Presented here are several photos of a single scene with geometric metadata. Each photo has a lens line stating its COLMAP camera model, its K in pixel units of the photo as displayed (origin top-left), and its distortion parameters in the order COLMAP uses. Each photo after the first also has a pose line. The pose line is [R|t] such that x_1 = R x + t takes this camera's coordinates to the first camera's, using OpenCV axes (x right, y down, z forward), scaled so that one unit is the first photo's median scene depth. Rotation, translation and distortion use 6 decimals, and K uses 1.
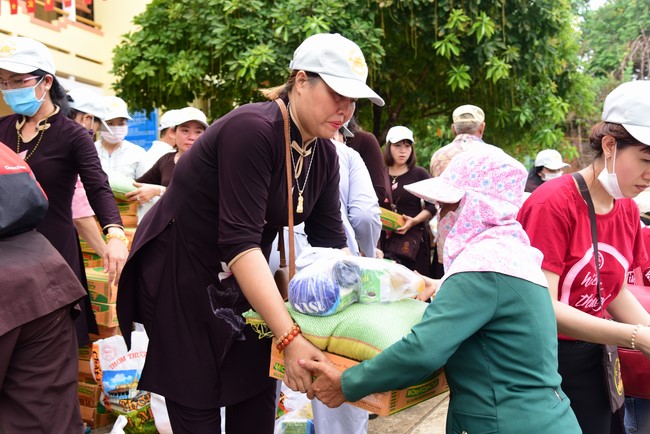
lens RADIAL K [[753.9, 0, 322.4], [0, 753.9, 221.1], [0, 0, 1]] dist [0.130789, 0.000000]
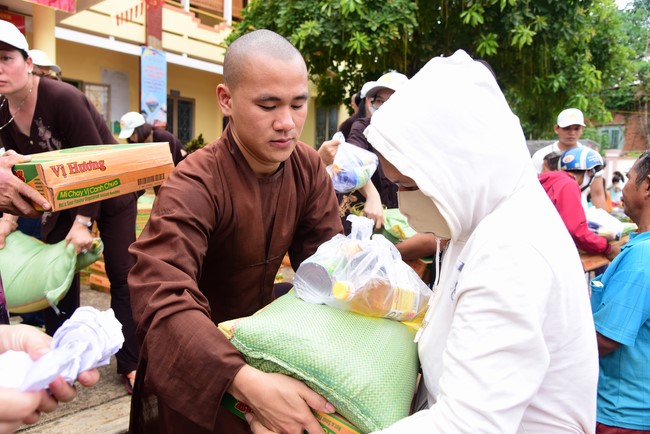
lens RADIAL K [[510.2, 0, 328.3], [0, 510.2, 219.2], [0, 0, 1]] dist [-0.012944, 0.014999]
pose [[0.963798, 0.052328, -0.261447, 0.162883], [-0.031090, 0.995919, 0.084724, 0.011898], [0.264814, -0.073529, 0.961492, 0.192645]]
